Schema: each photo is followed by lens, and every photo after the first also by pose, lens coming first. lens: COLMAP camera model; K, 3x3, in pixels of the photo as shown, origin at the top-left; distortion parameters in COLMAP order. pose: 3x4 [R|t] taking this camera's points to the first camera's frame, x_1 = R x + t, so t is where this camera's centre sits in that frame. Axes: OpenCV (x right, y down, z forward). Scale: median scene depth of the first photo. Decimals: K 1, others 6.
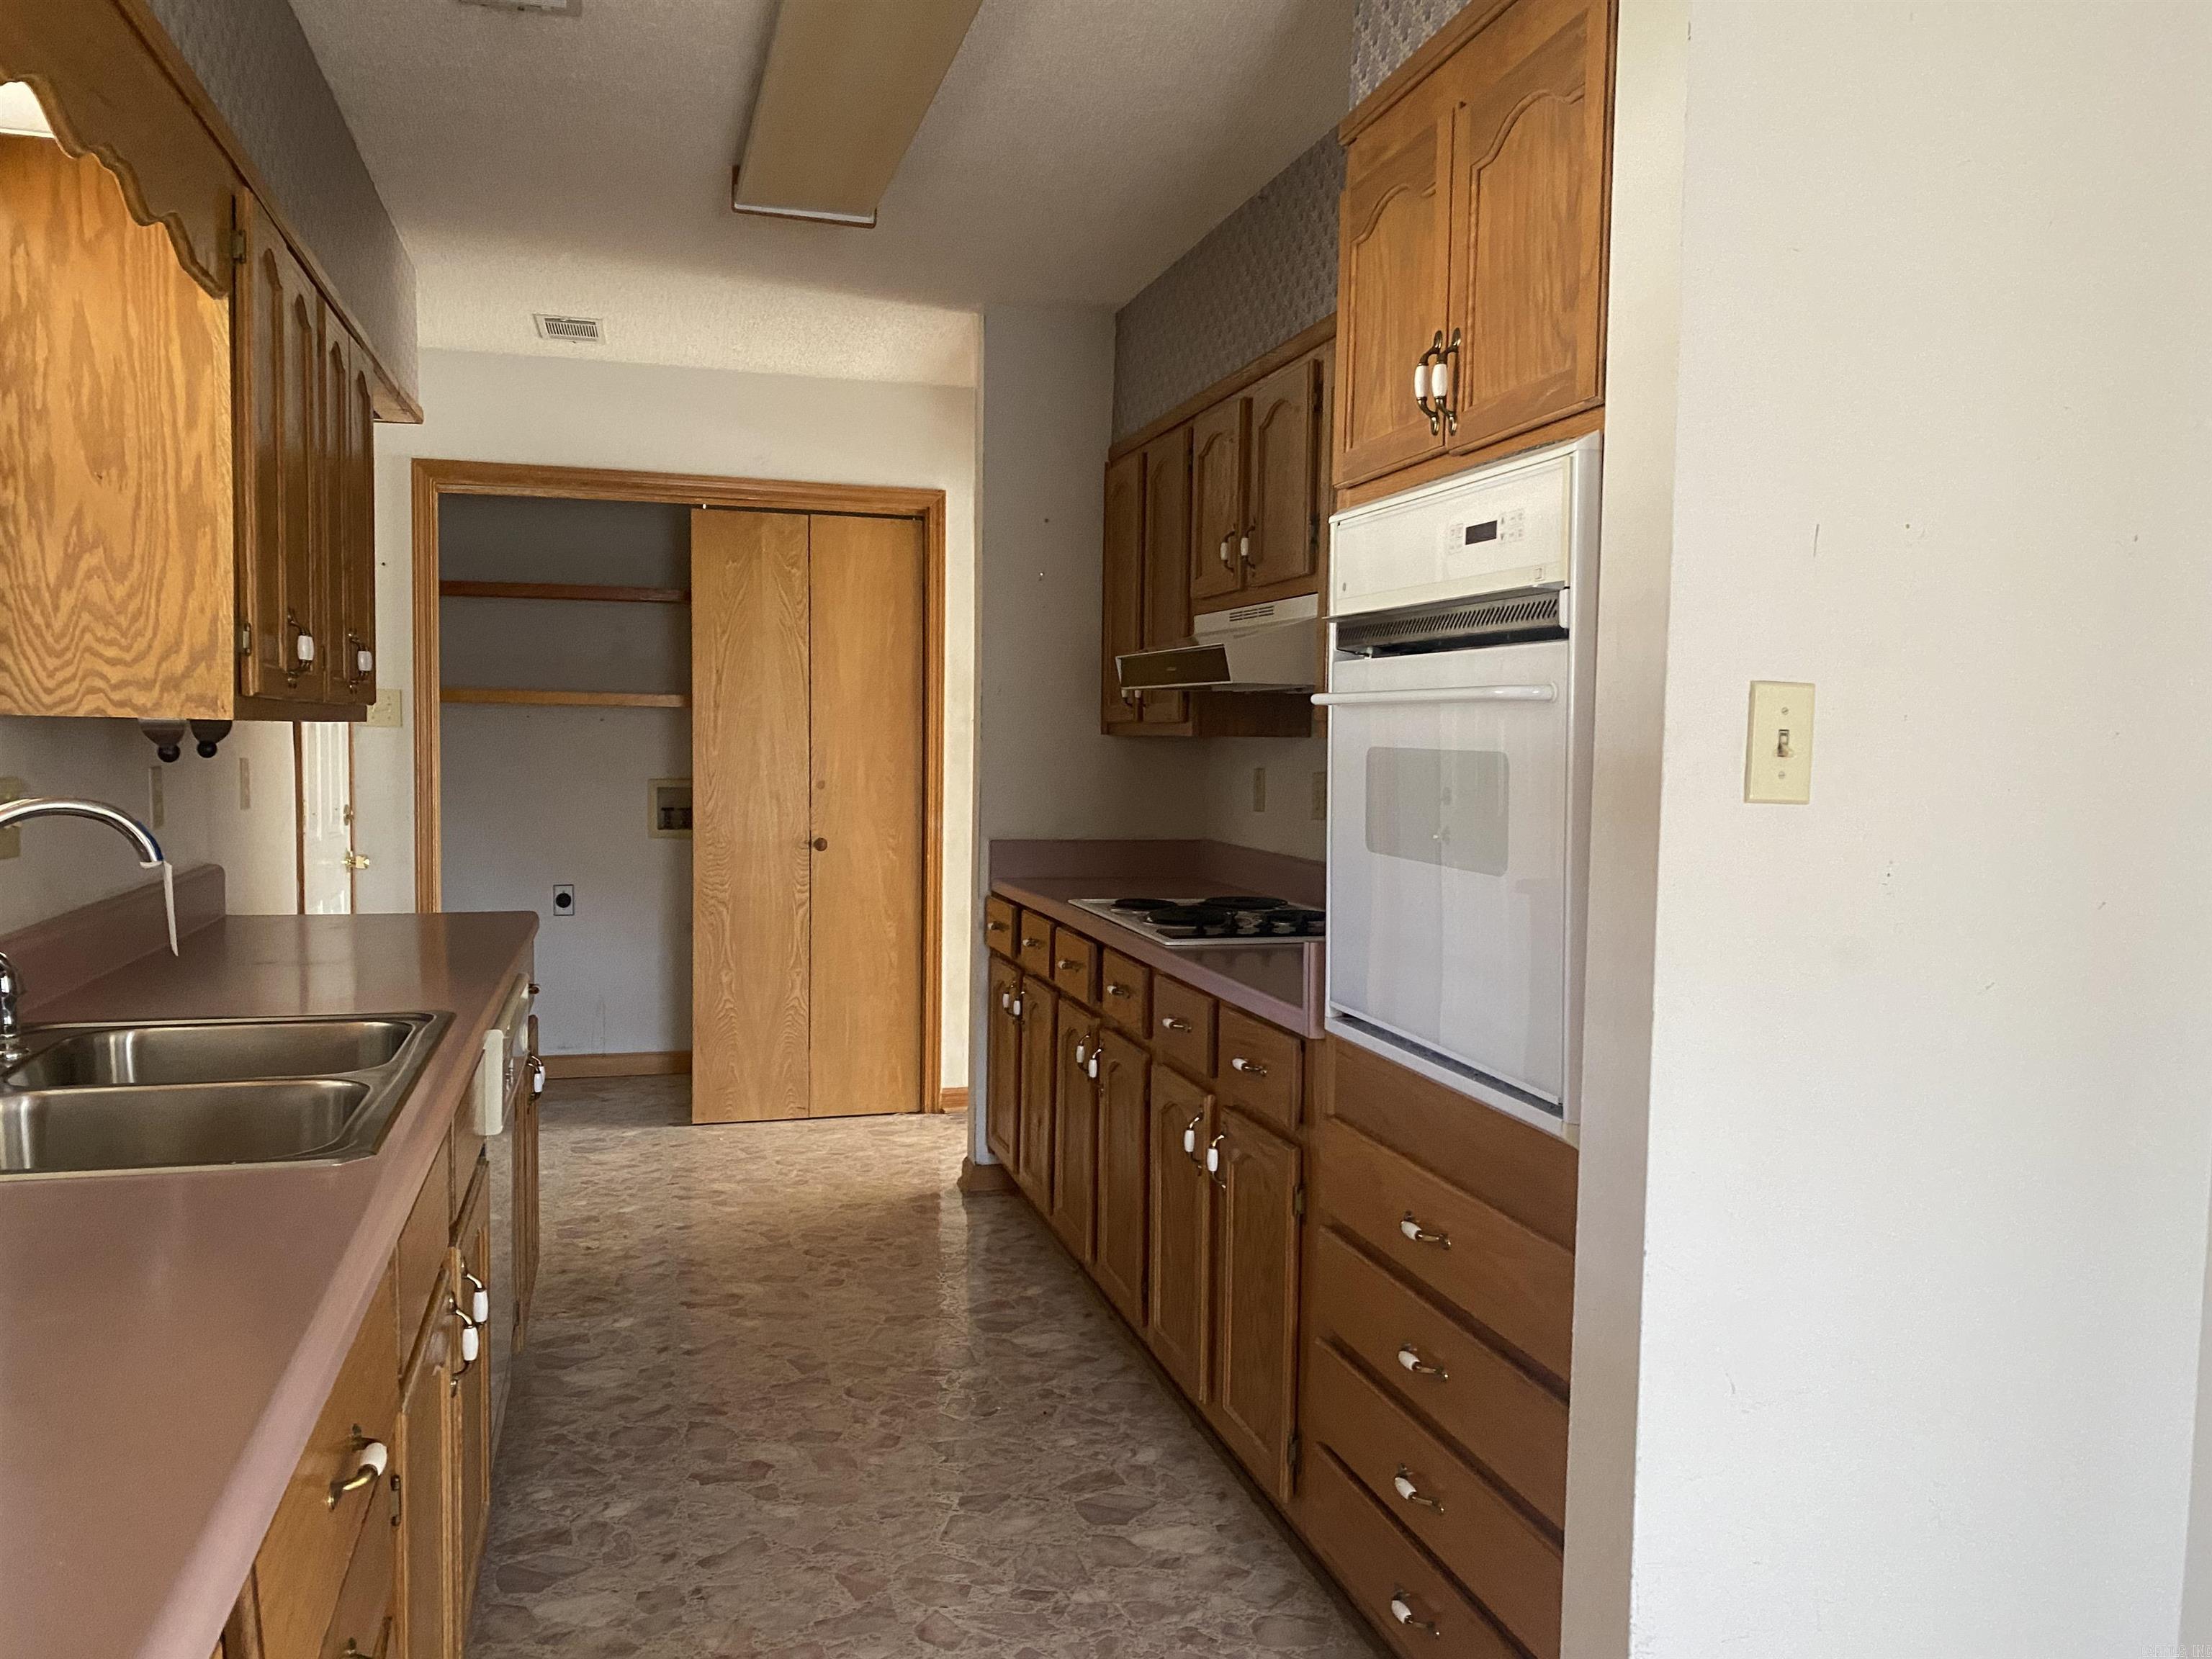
lens RADIAL K [[1690.8, 0, 1110.6], [0, 1690.8, 841.5], [0, 0, 1]] dist [0.052717, -0.060809]
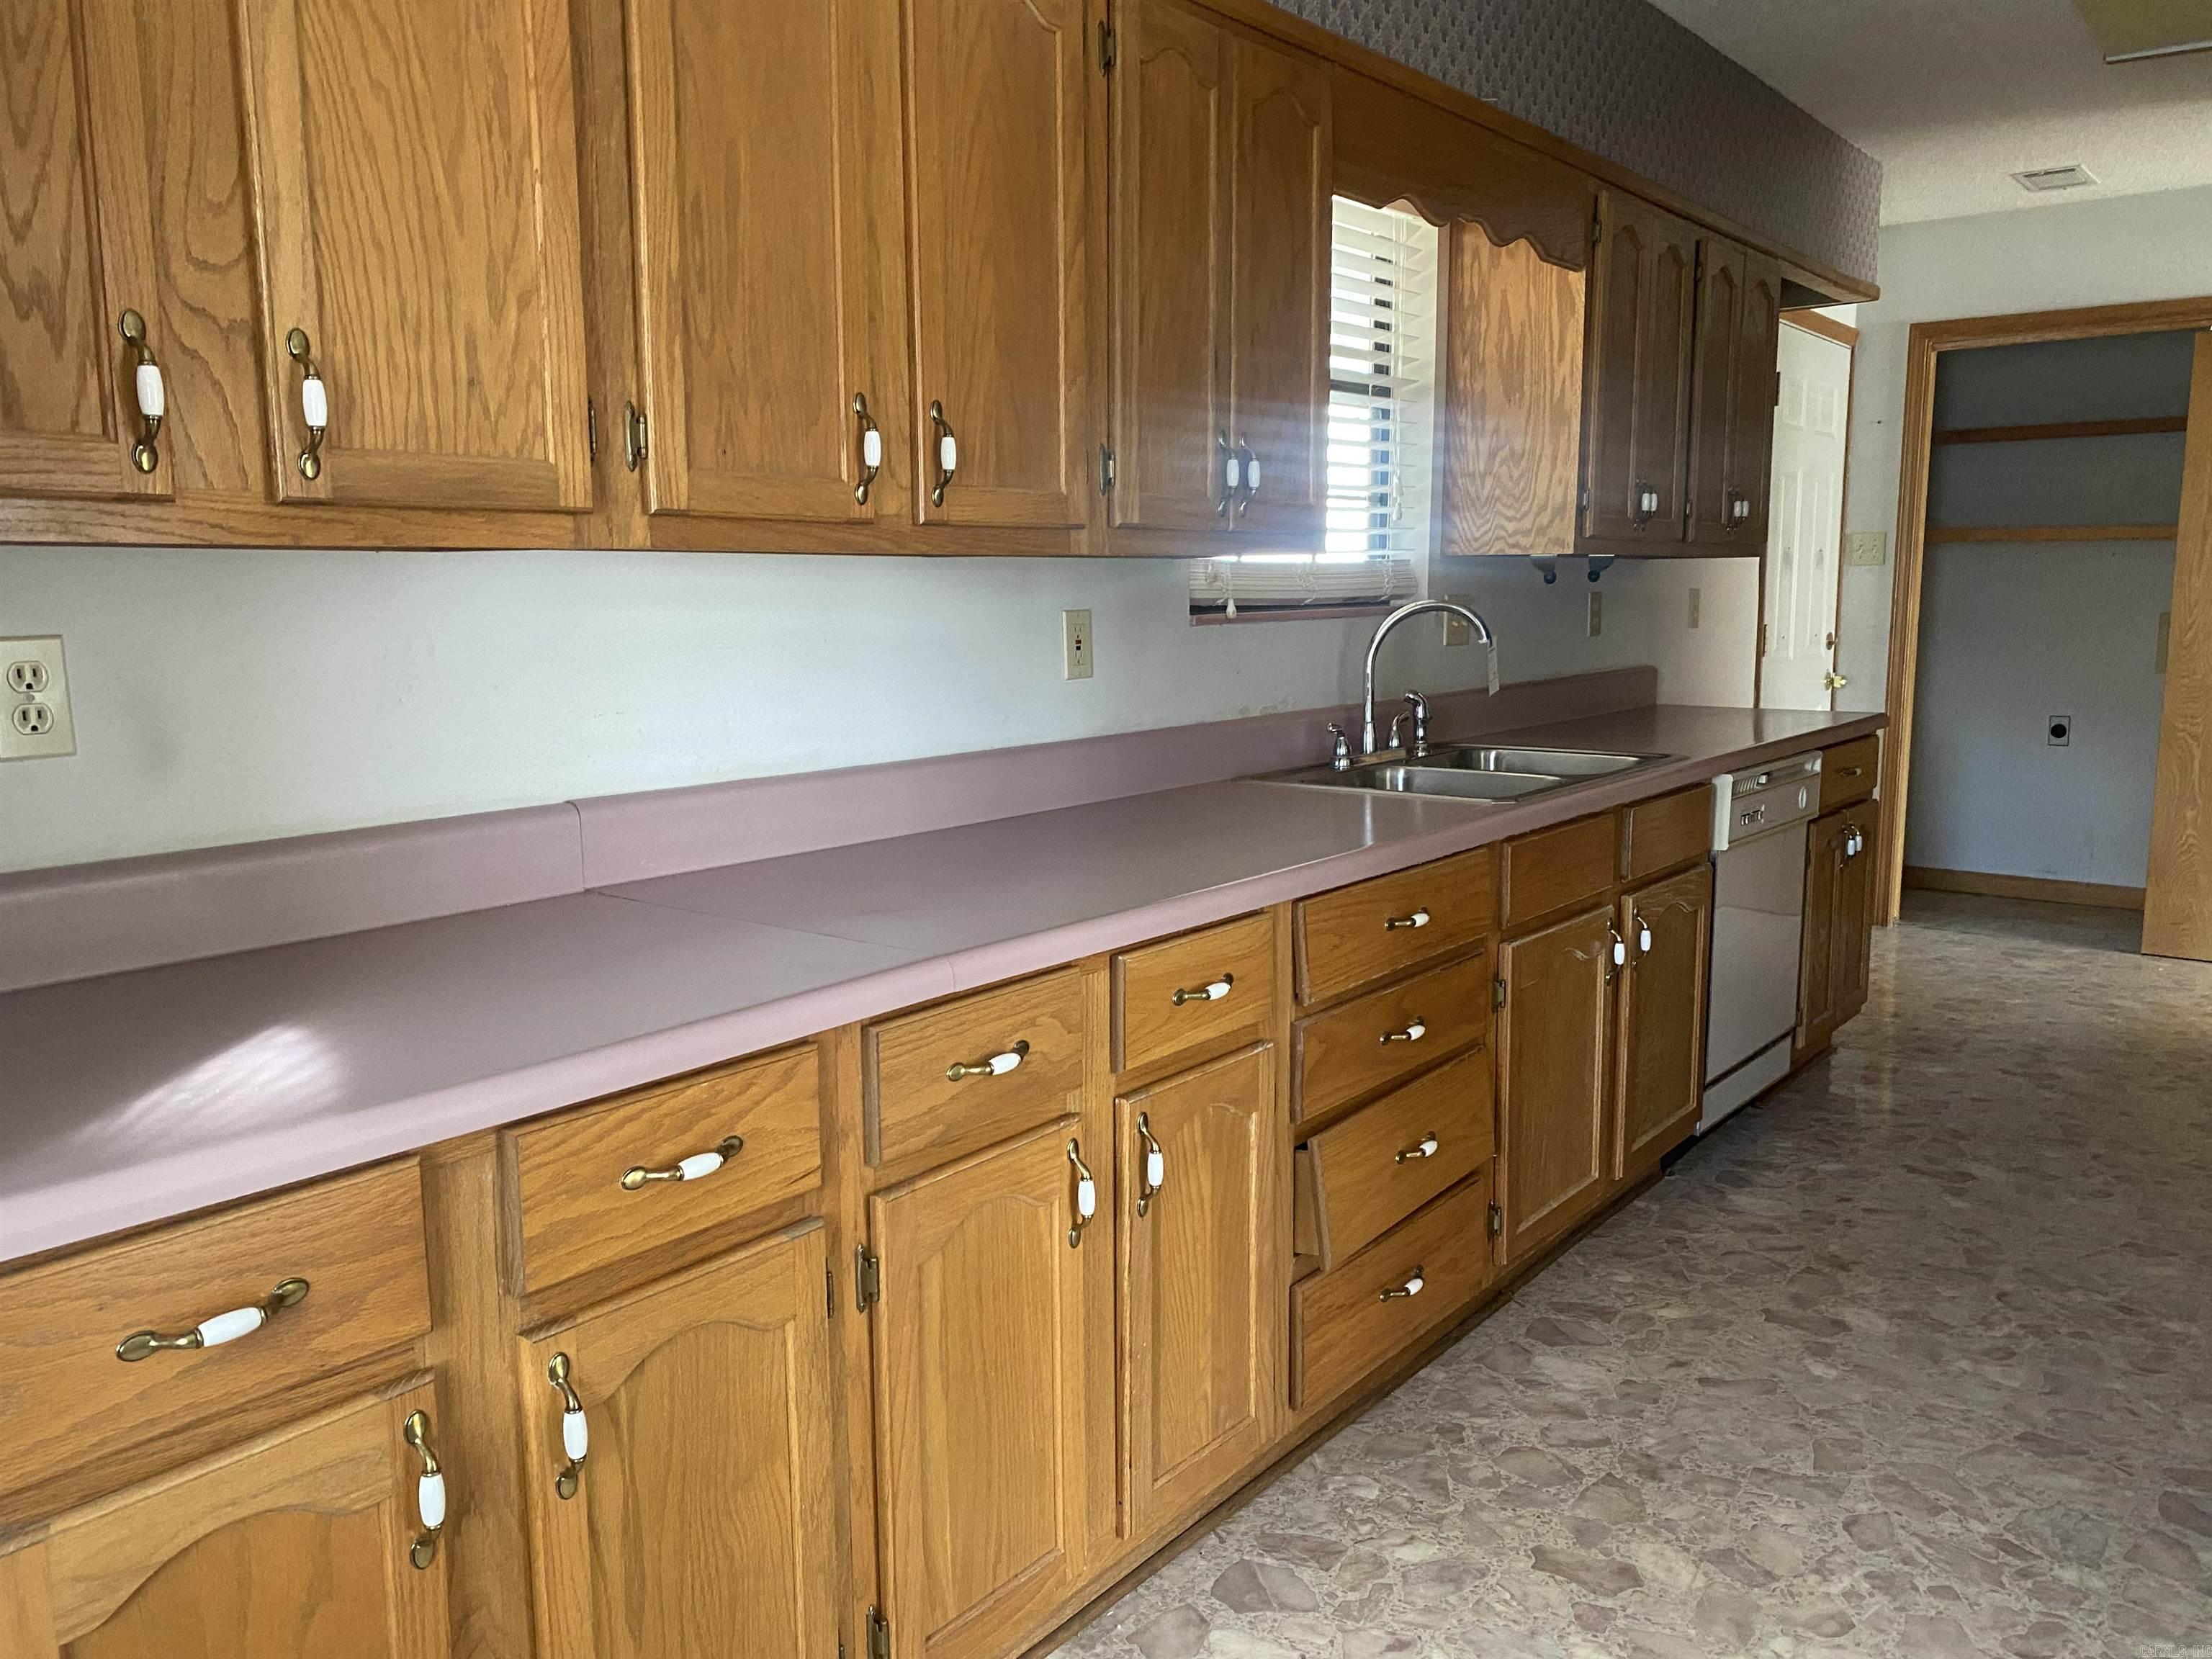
lens RADIAL K [[1690.8, 0, 1097.8], [0, 1690.8, 829.5], [0, 0, 1]] dist [0.052717, -0.060809]
pose [[0.584240, 0.098976, -0.805523, 0.484023], [-0.037066, 0.994754, 0.095343, 0.044817], [0.810734, -0.025845, 0.584844, -0.234445]]
